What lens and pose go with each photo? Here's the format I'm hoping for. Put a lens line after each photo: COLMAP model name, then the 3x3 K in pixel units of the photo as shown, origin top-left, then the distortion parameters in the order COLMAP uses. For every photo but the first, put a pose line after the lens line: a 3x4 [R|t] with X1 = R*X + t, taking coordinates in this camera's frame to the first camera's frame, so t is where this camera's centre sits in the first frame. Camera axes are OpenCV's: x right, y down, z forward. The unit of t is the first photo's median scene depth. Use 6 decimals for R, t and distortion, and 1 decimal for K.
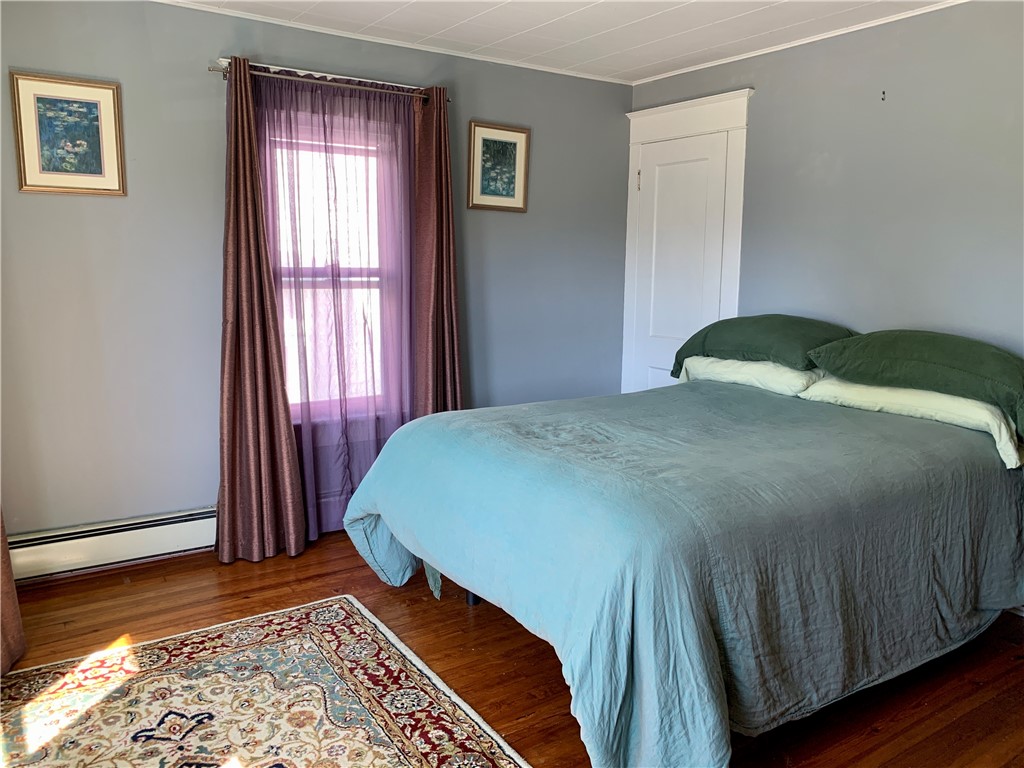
lens RADIAL K [[773.7, 0, 508.3], [0, 773.7, 389.8], [0, 0, 1]] dist [-0.010269, -0.003578]
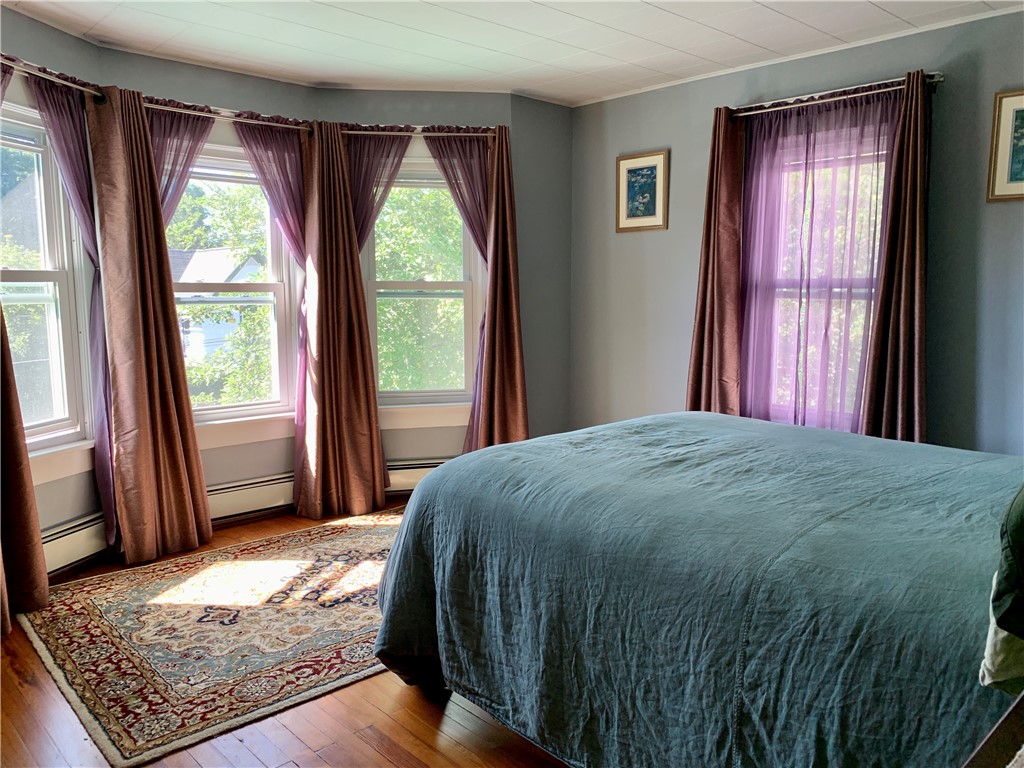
lens RADIAL K [[773.7, 0, 514.3], [0, 773.7, 393.3], [0, 0, 1]] dist [-0.010269, -0.003578]
pose [[0.169991, 0.125545, -0.977416, 0.867719], [-0.155119, 0.982895, 0.099270, -0.057849], [0.973160, 0.134741, 0.186558, 0.524847]]
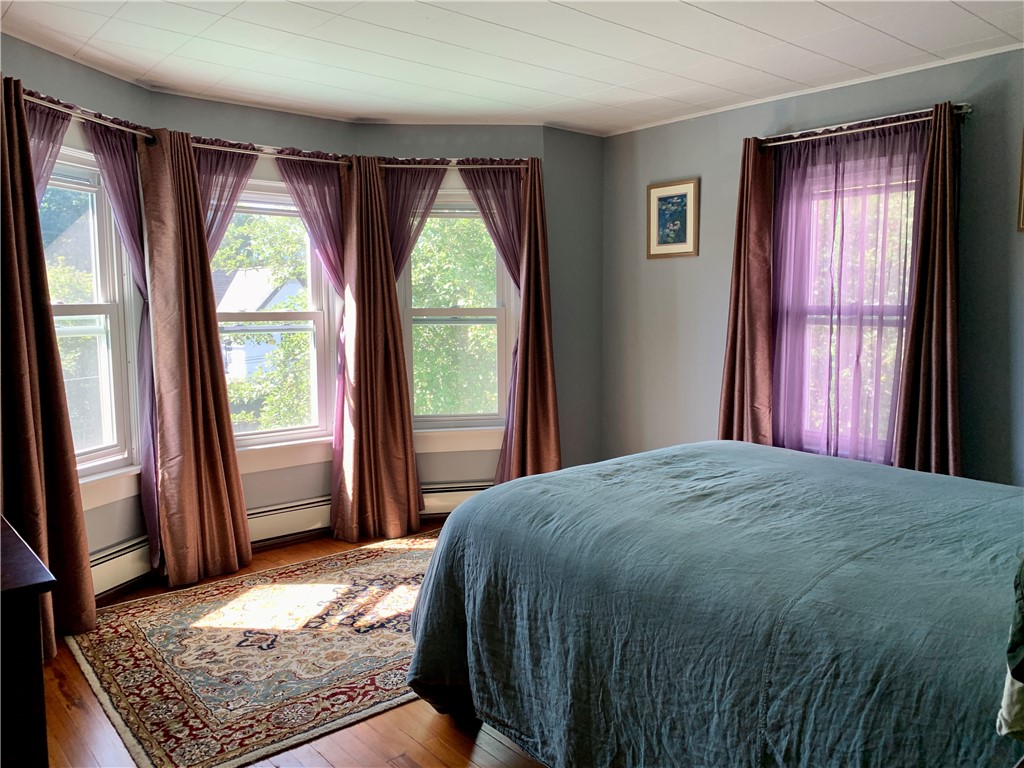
lens RADIAL K [[773.7, 0, 517.5], [0, 773.7, 381.7], [0, 0, 1]] dist [-0.010269, -0.003578]
pose [[0.128171, 0.092509, -0.987428, 0.886392], [-0.150688, 0.985897, 0.072806, -0.080480], [0.980237, 0.139462, 0.140304, 0.524910]]
